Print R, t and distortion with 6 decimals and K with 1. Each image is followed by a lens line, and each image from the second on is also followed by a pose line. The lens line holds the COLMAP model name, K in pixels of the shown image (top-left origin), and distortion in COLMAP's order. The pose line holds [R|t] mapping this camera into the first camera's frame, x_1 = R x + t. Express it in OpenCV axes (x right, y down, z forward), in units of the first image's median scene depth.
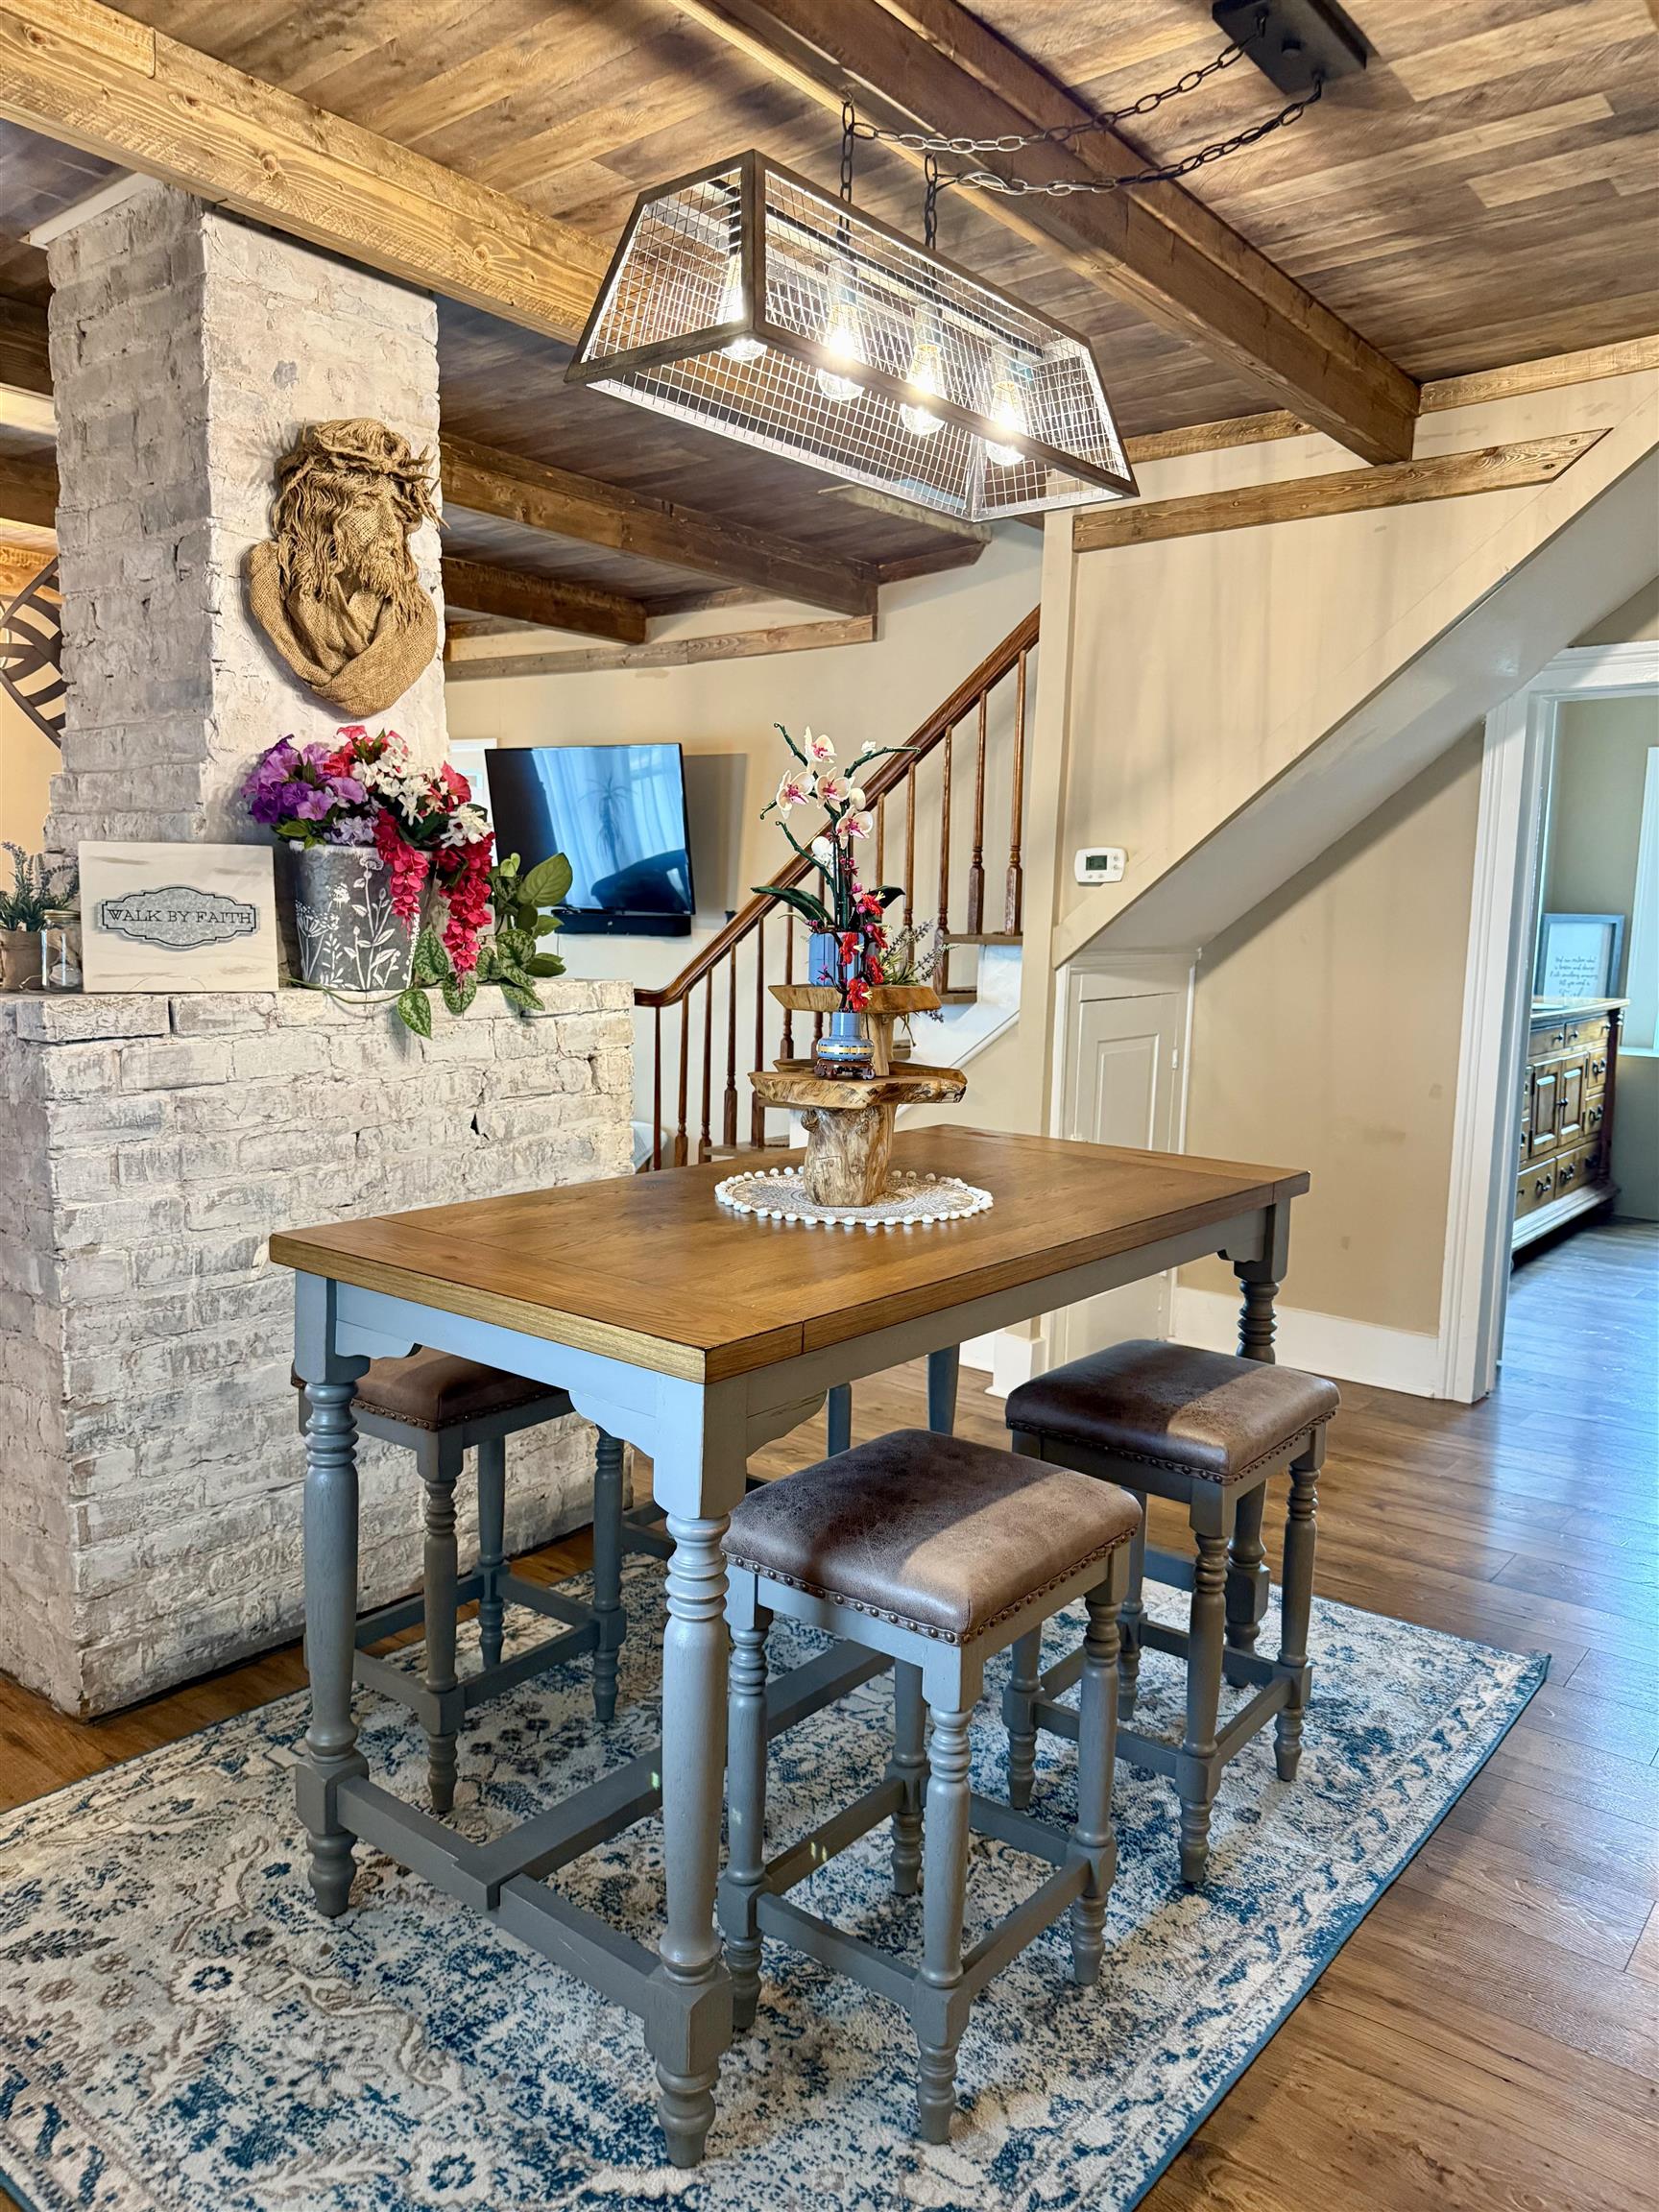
lens RADIAL K [[1565.2, 0, 834.4], [0, 1565.2, 1103.4], [0, 0, 1]] dist [0.044755, -0.056689]
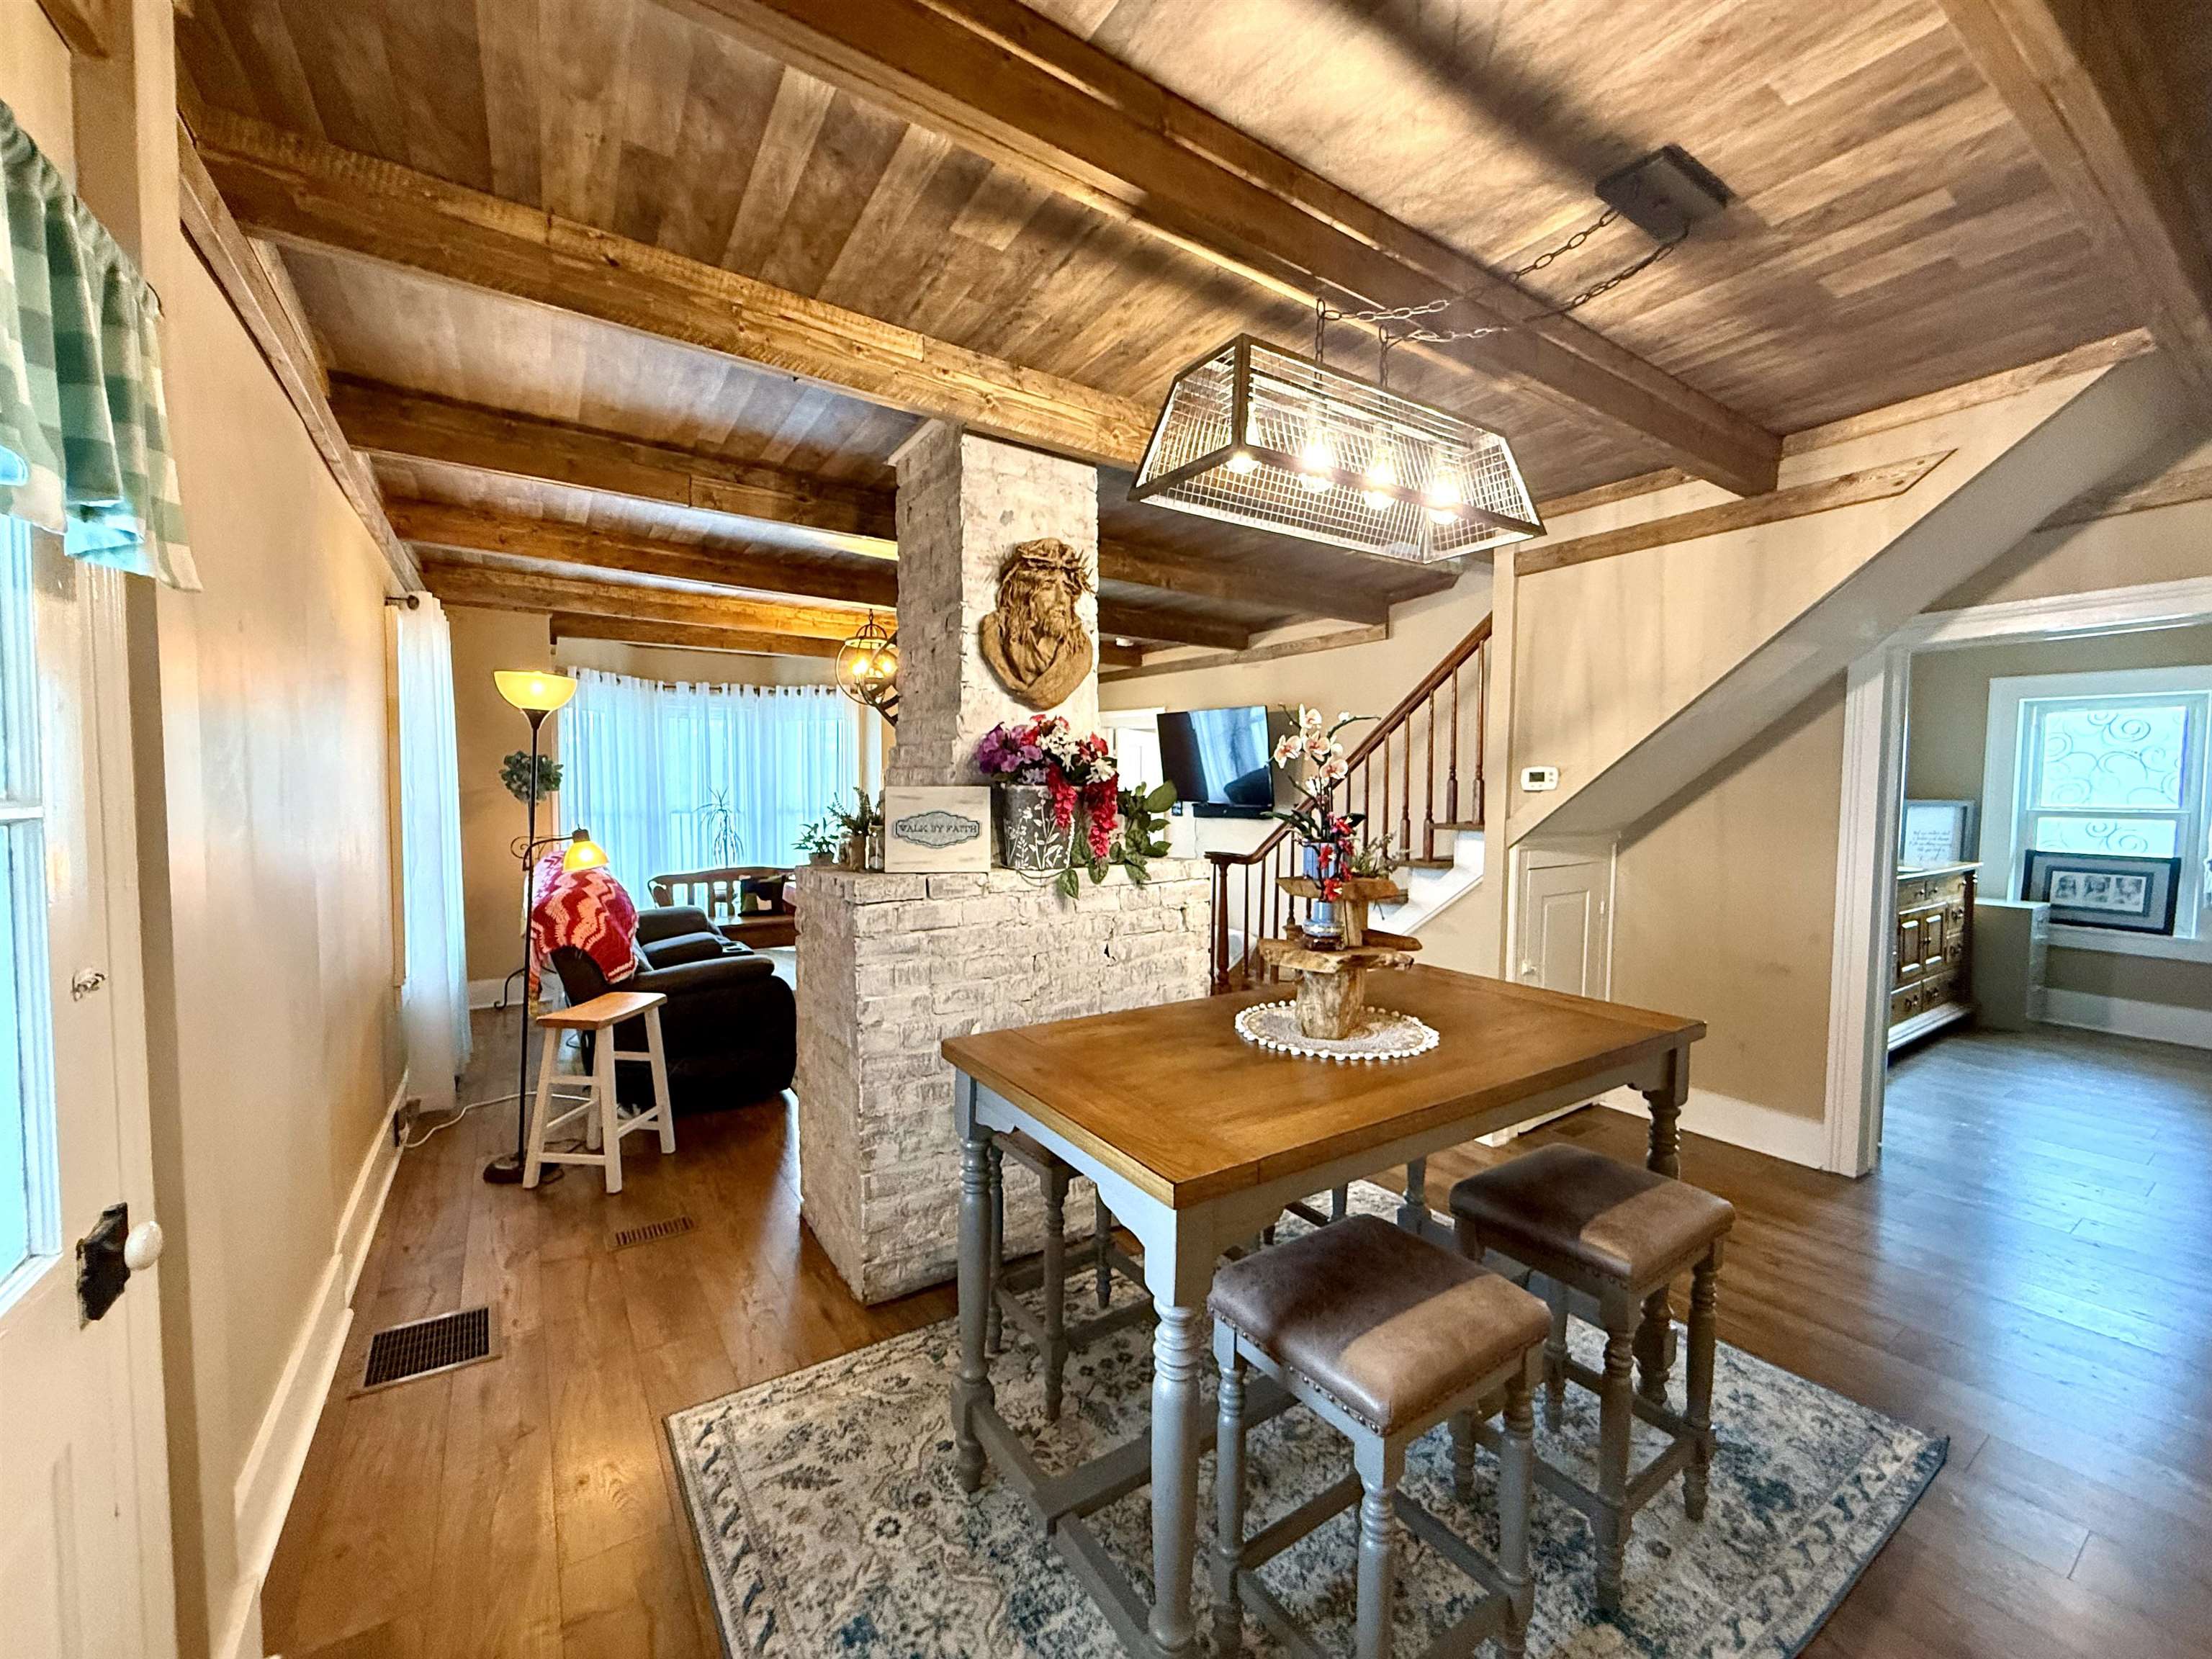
lens RADIAL K [[878.9, 0, 1101.7], [0, 878.9, 826.7], [0, 0, 1]] dist [-0.003554, 0.001139]
pose [[0.950903, -0.000409, -0.309490, 0.053829], [-0.025032, 0.996621, -0.078228, -0.051519], [0.308476, 0.082134, 0.947679, 0.149035]]
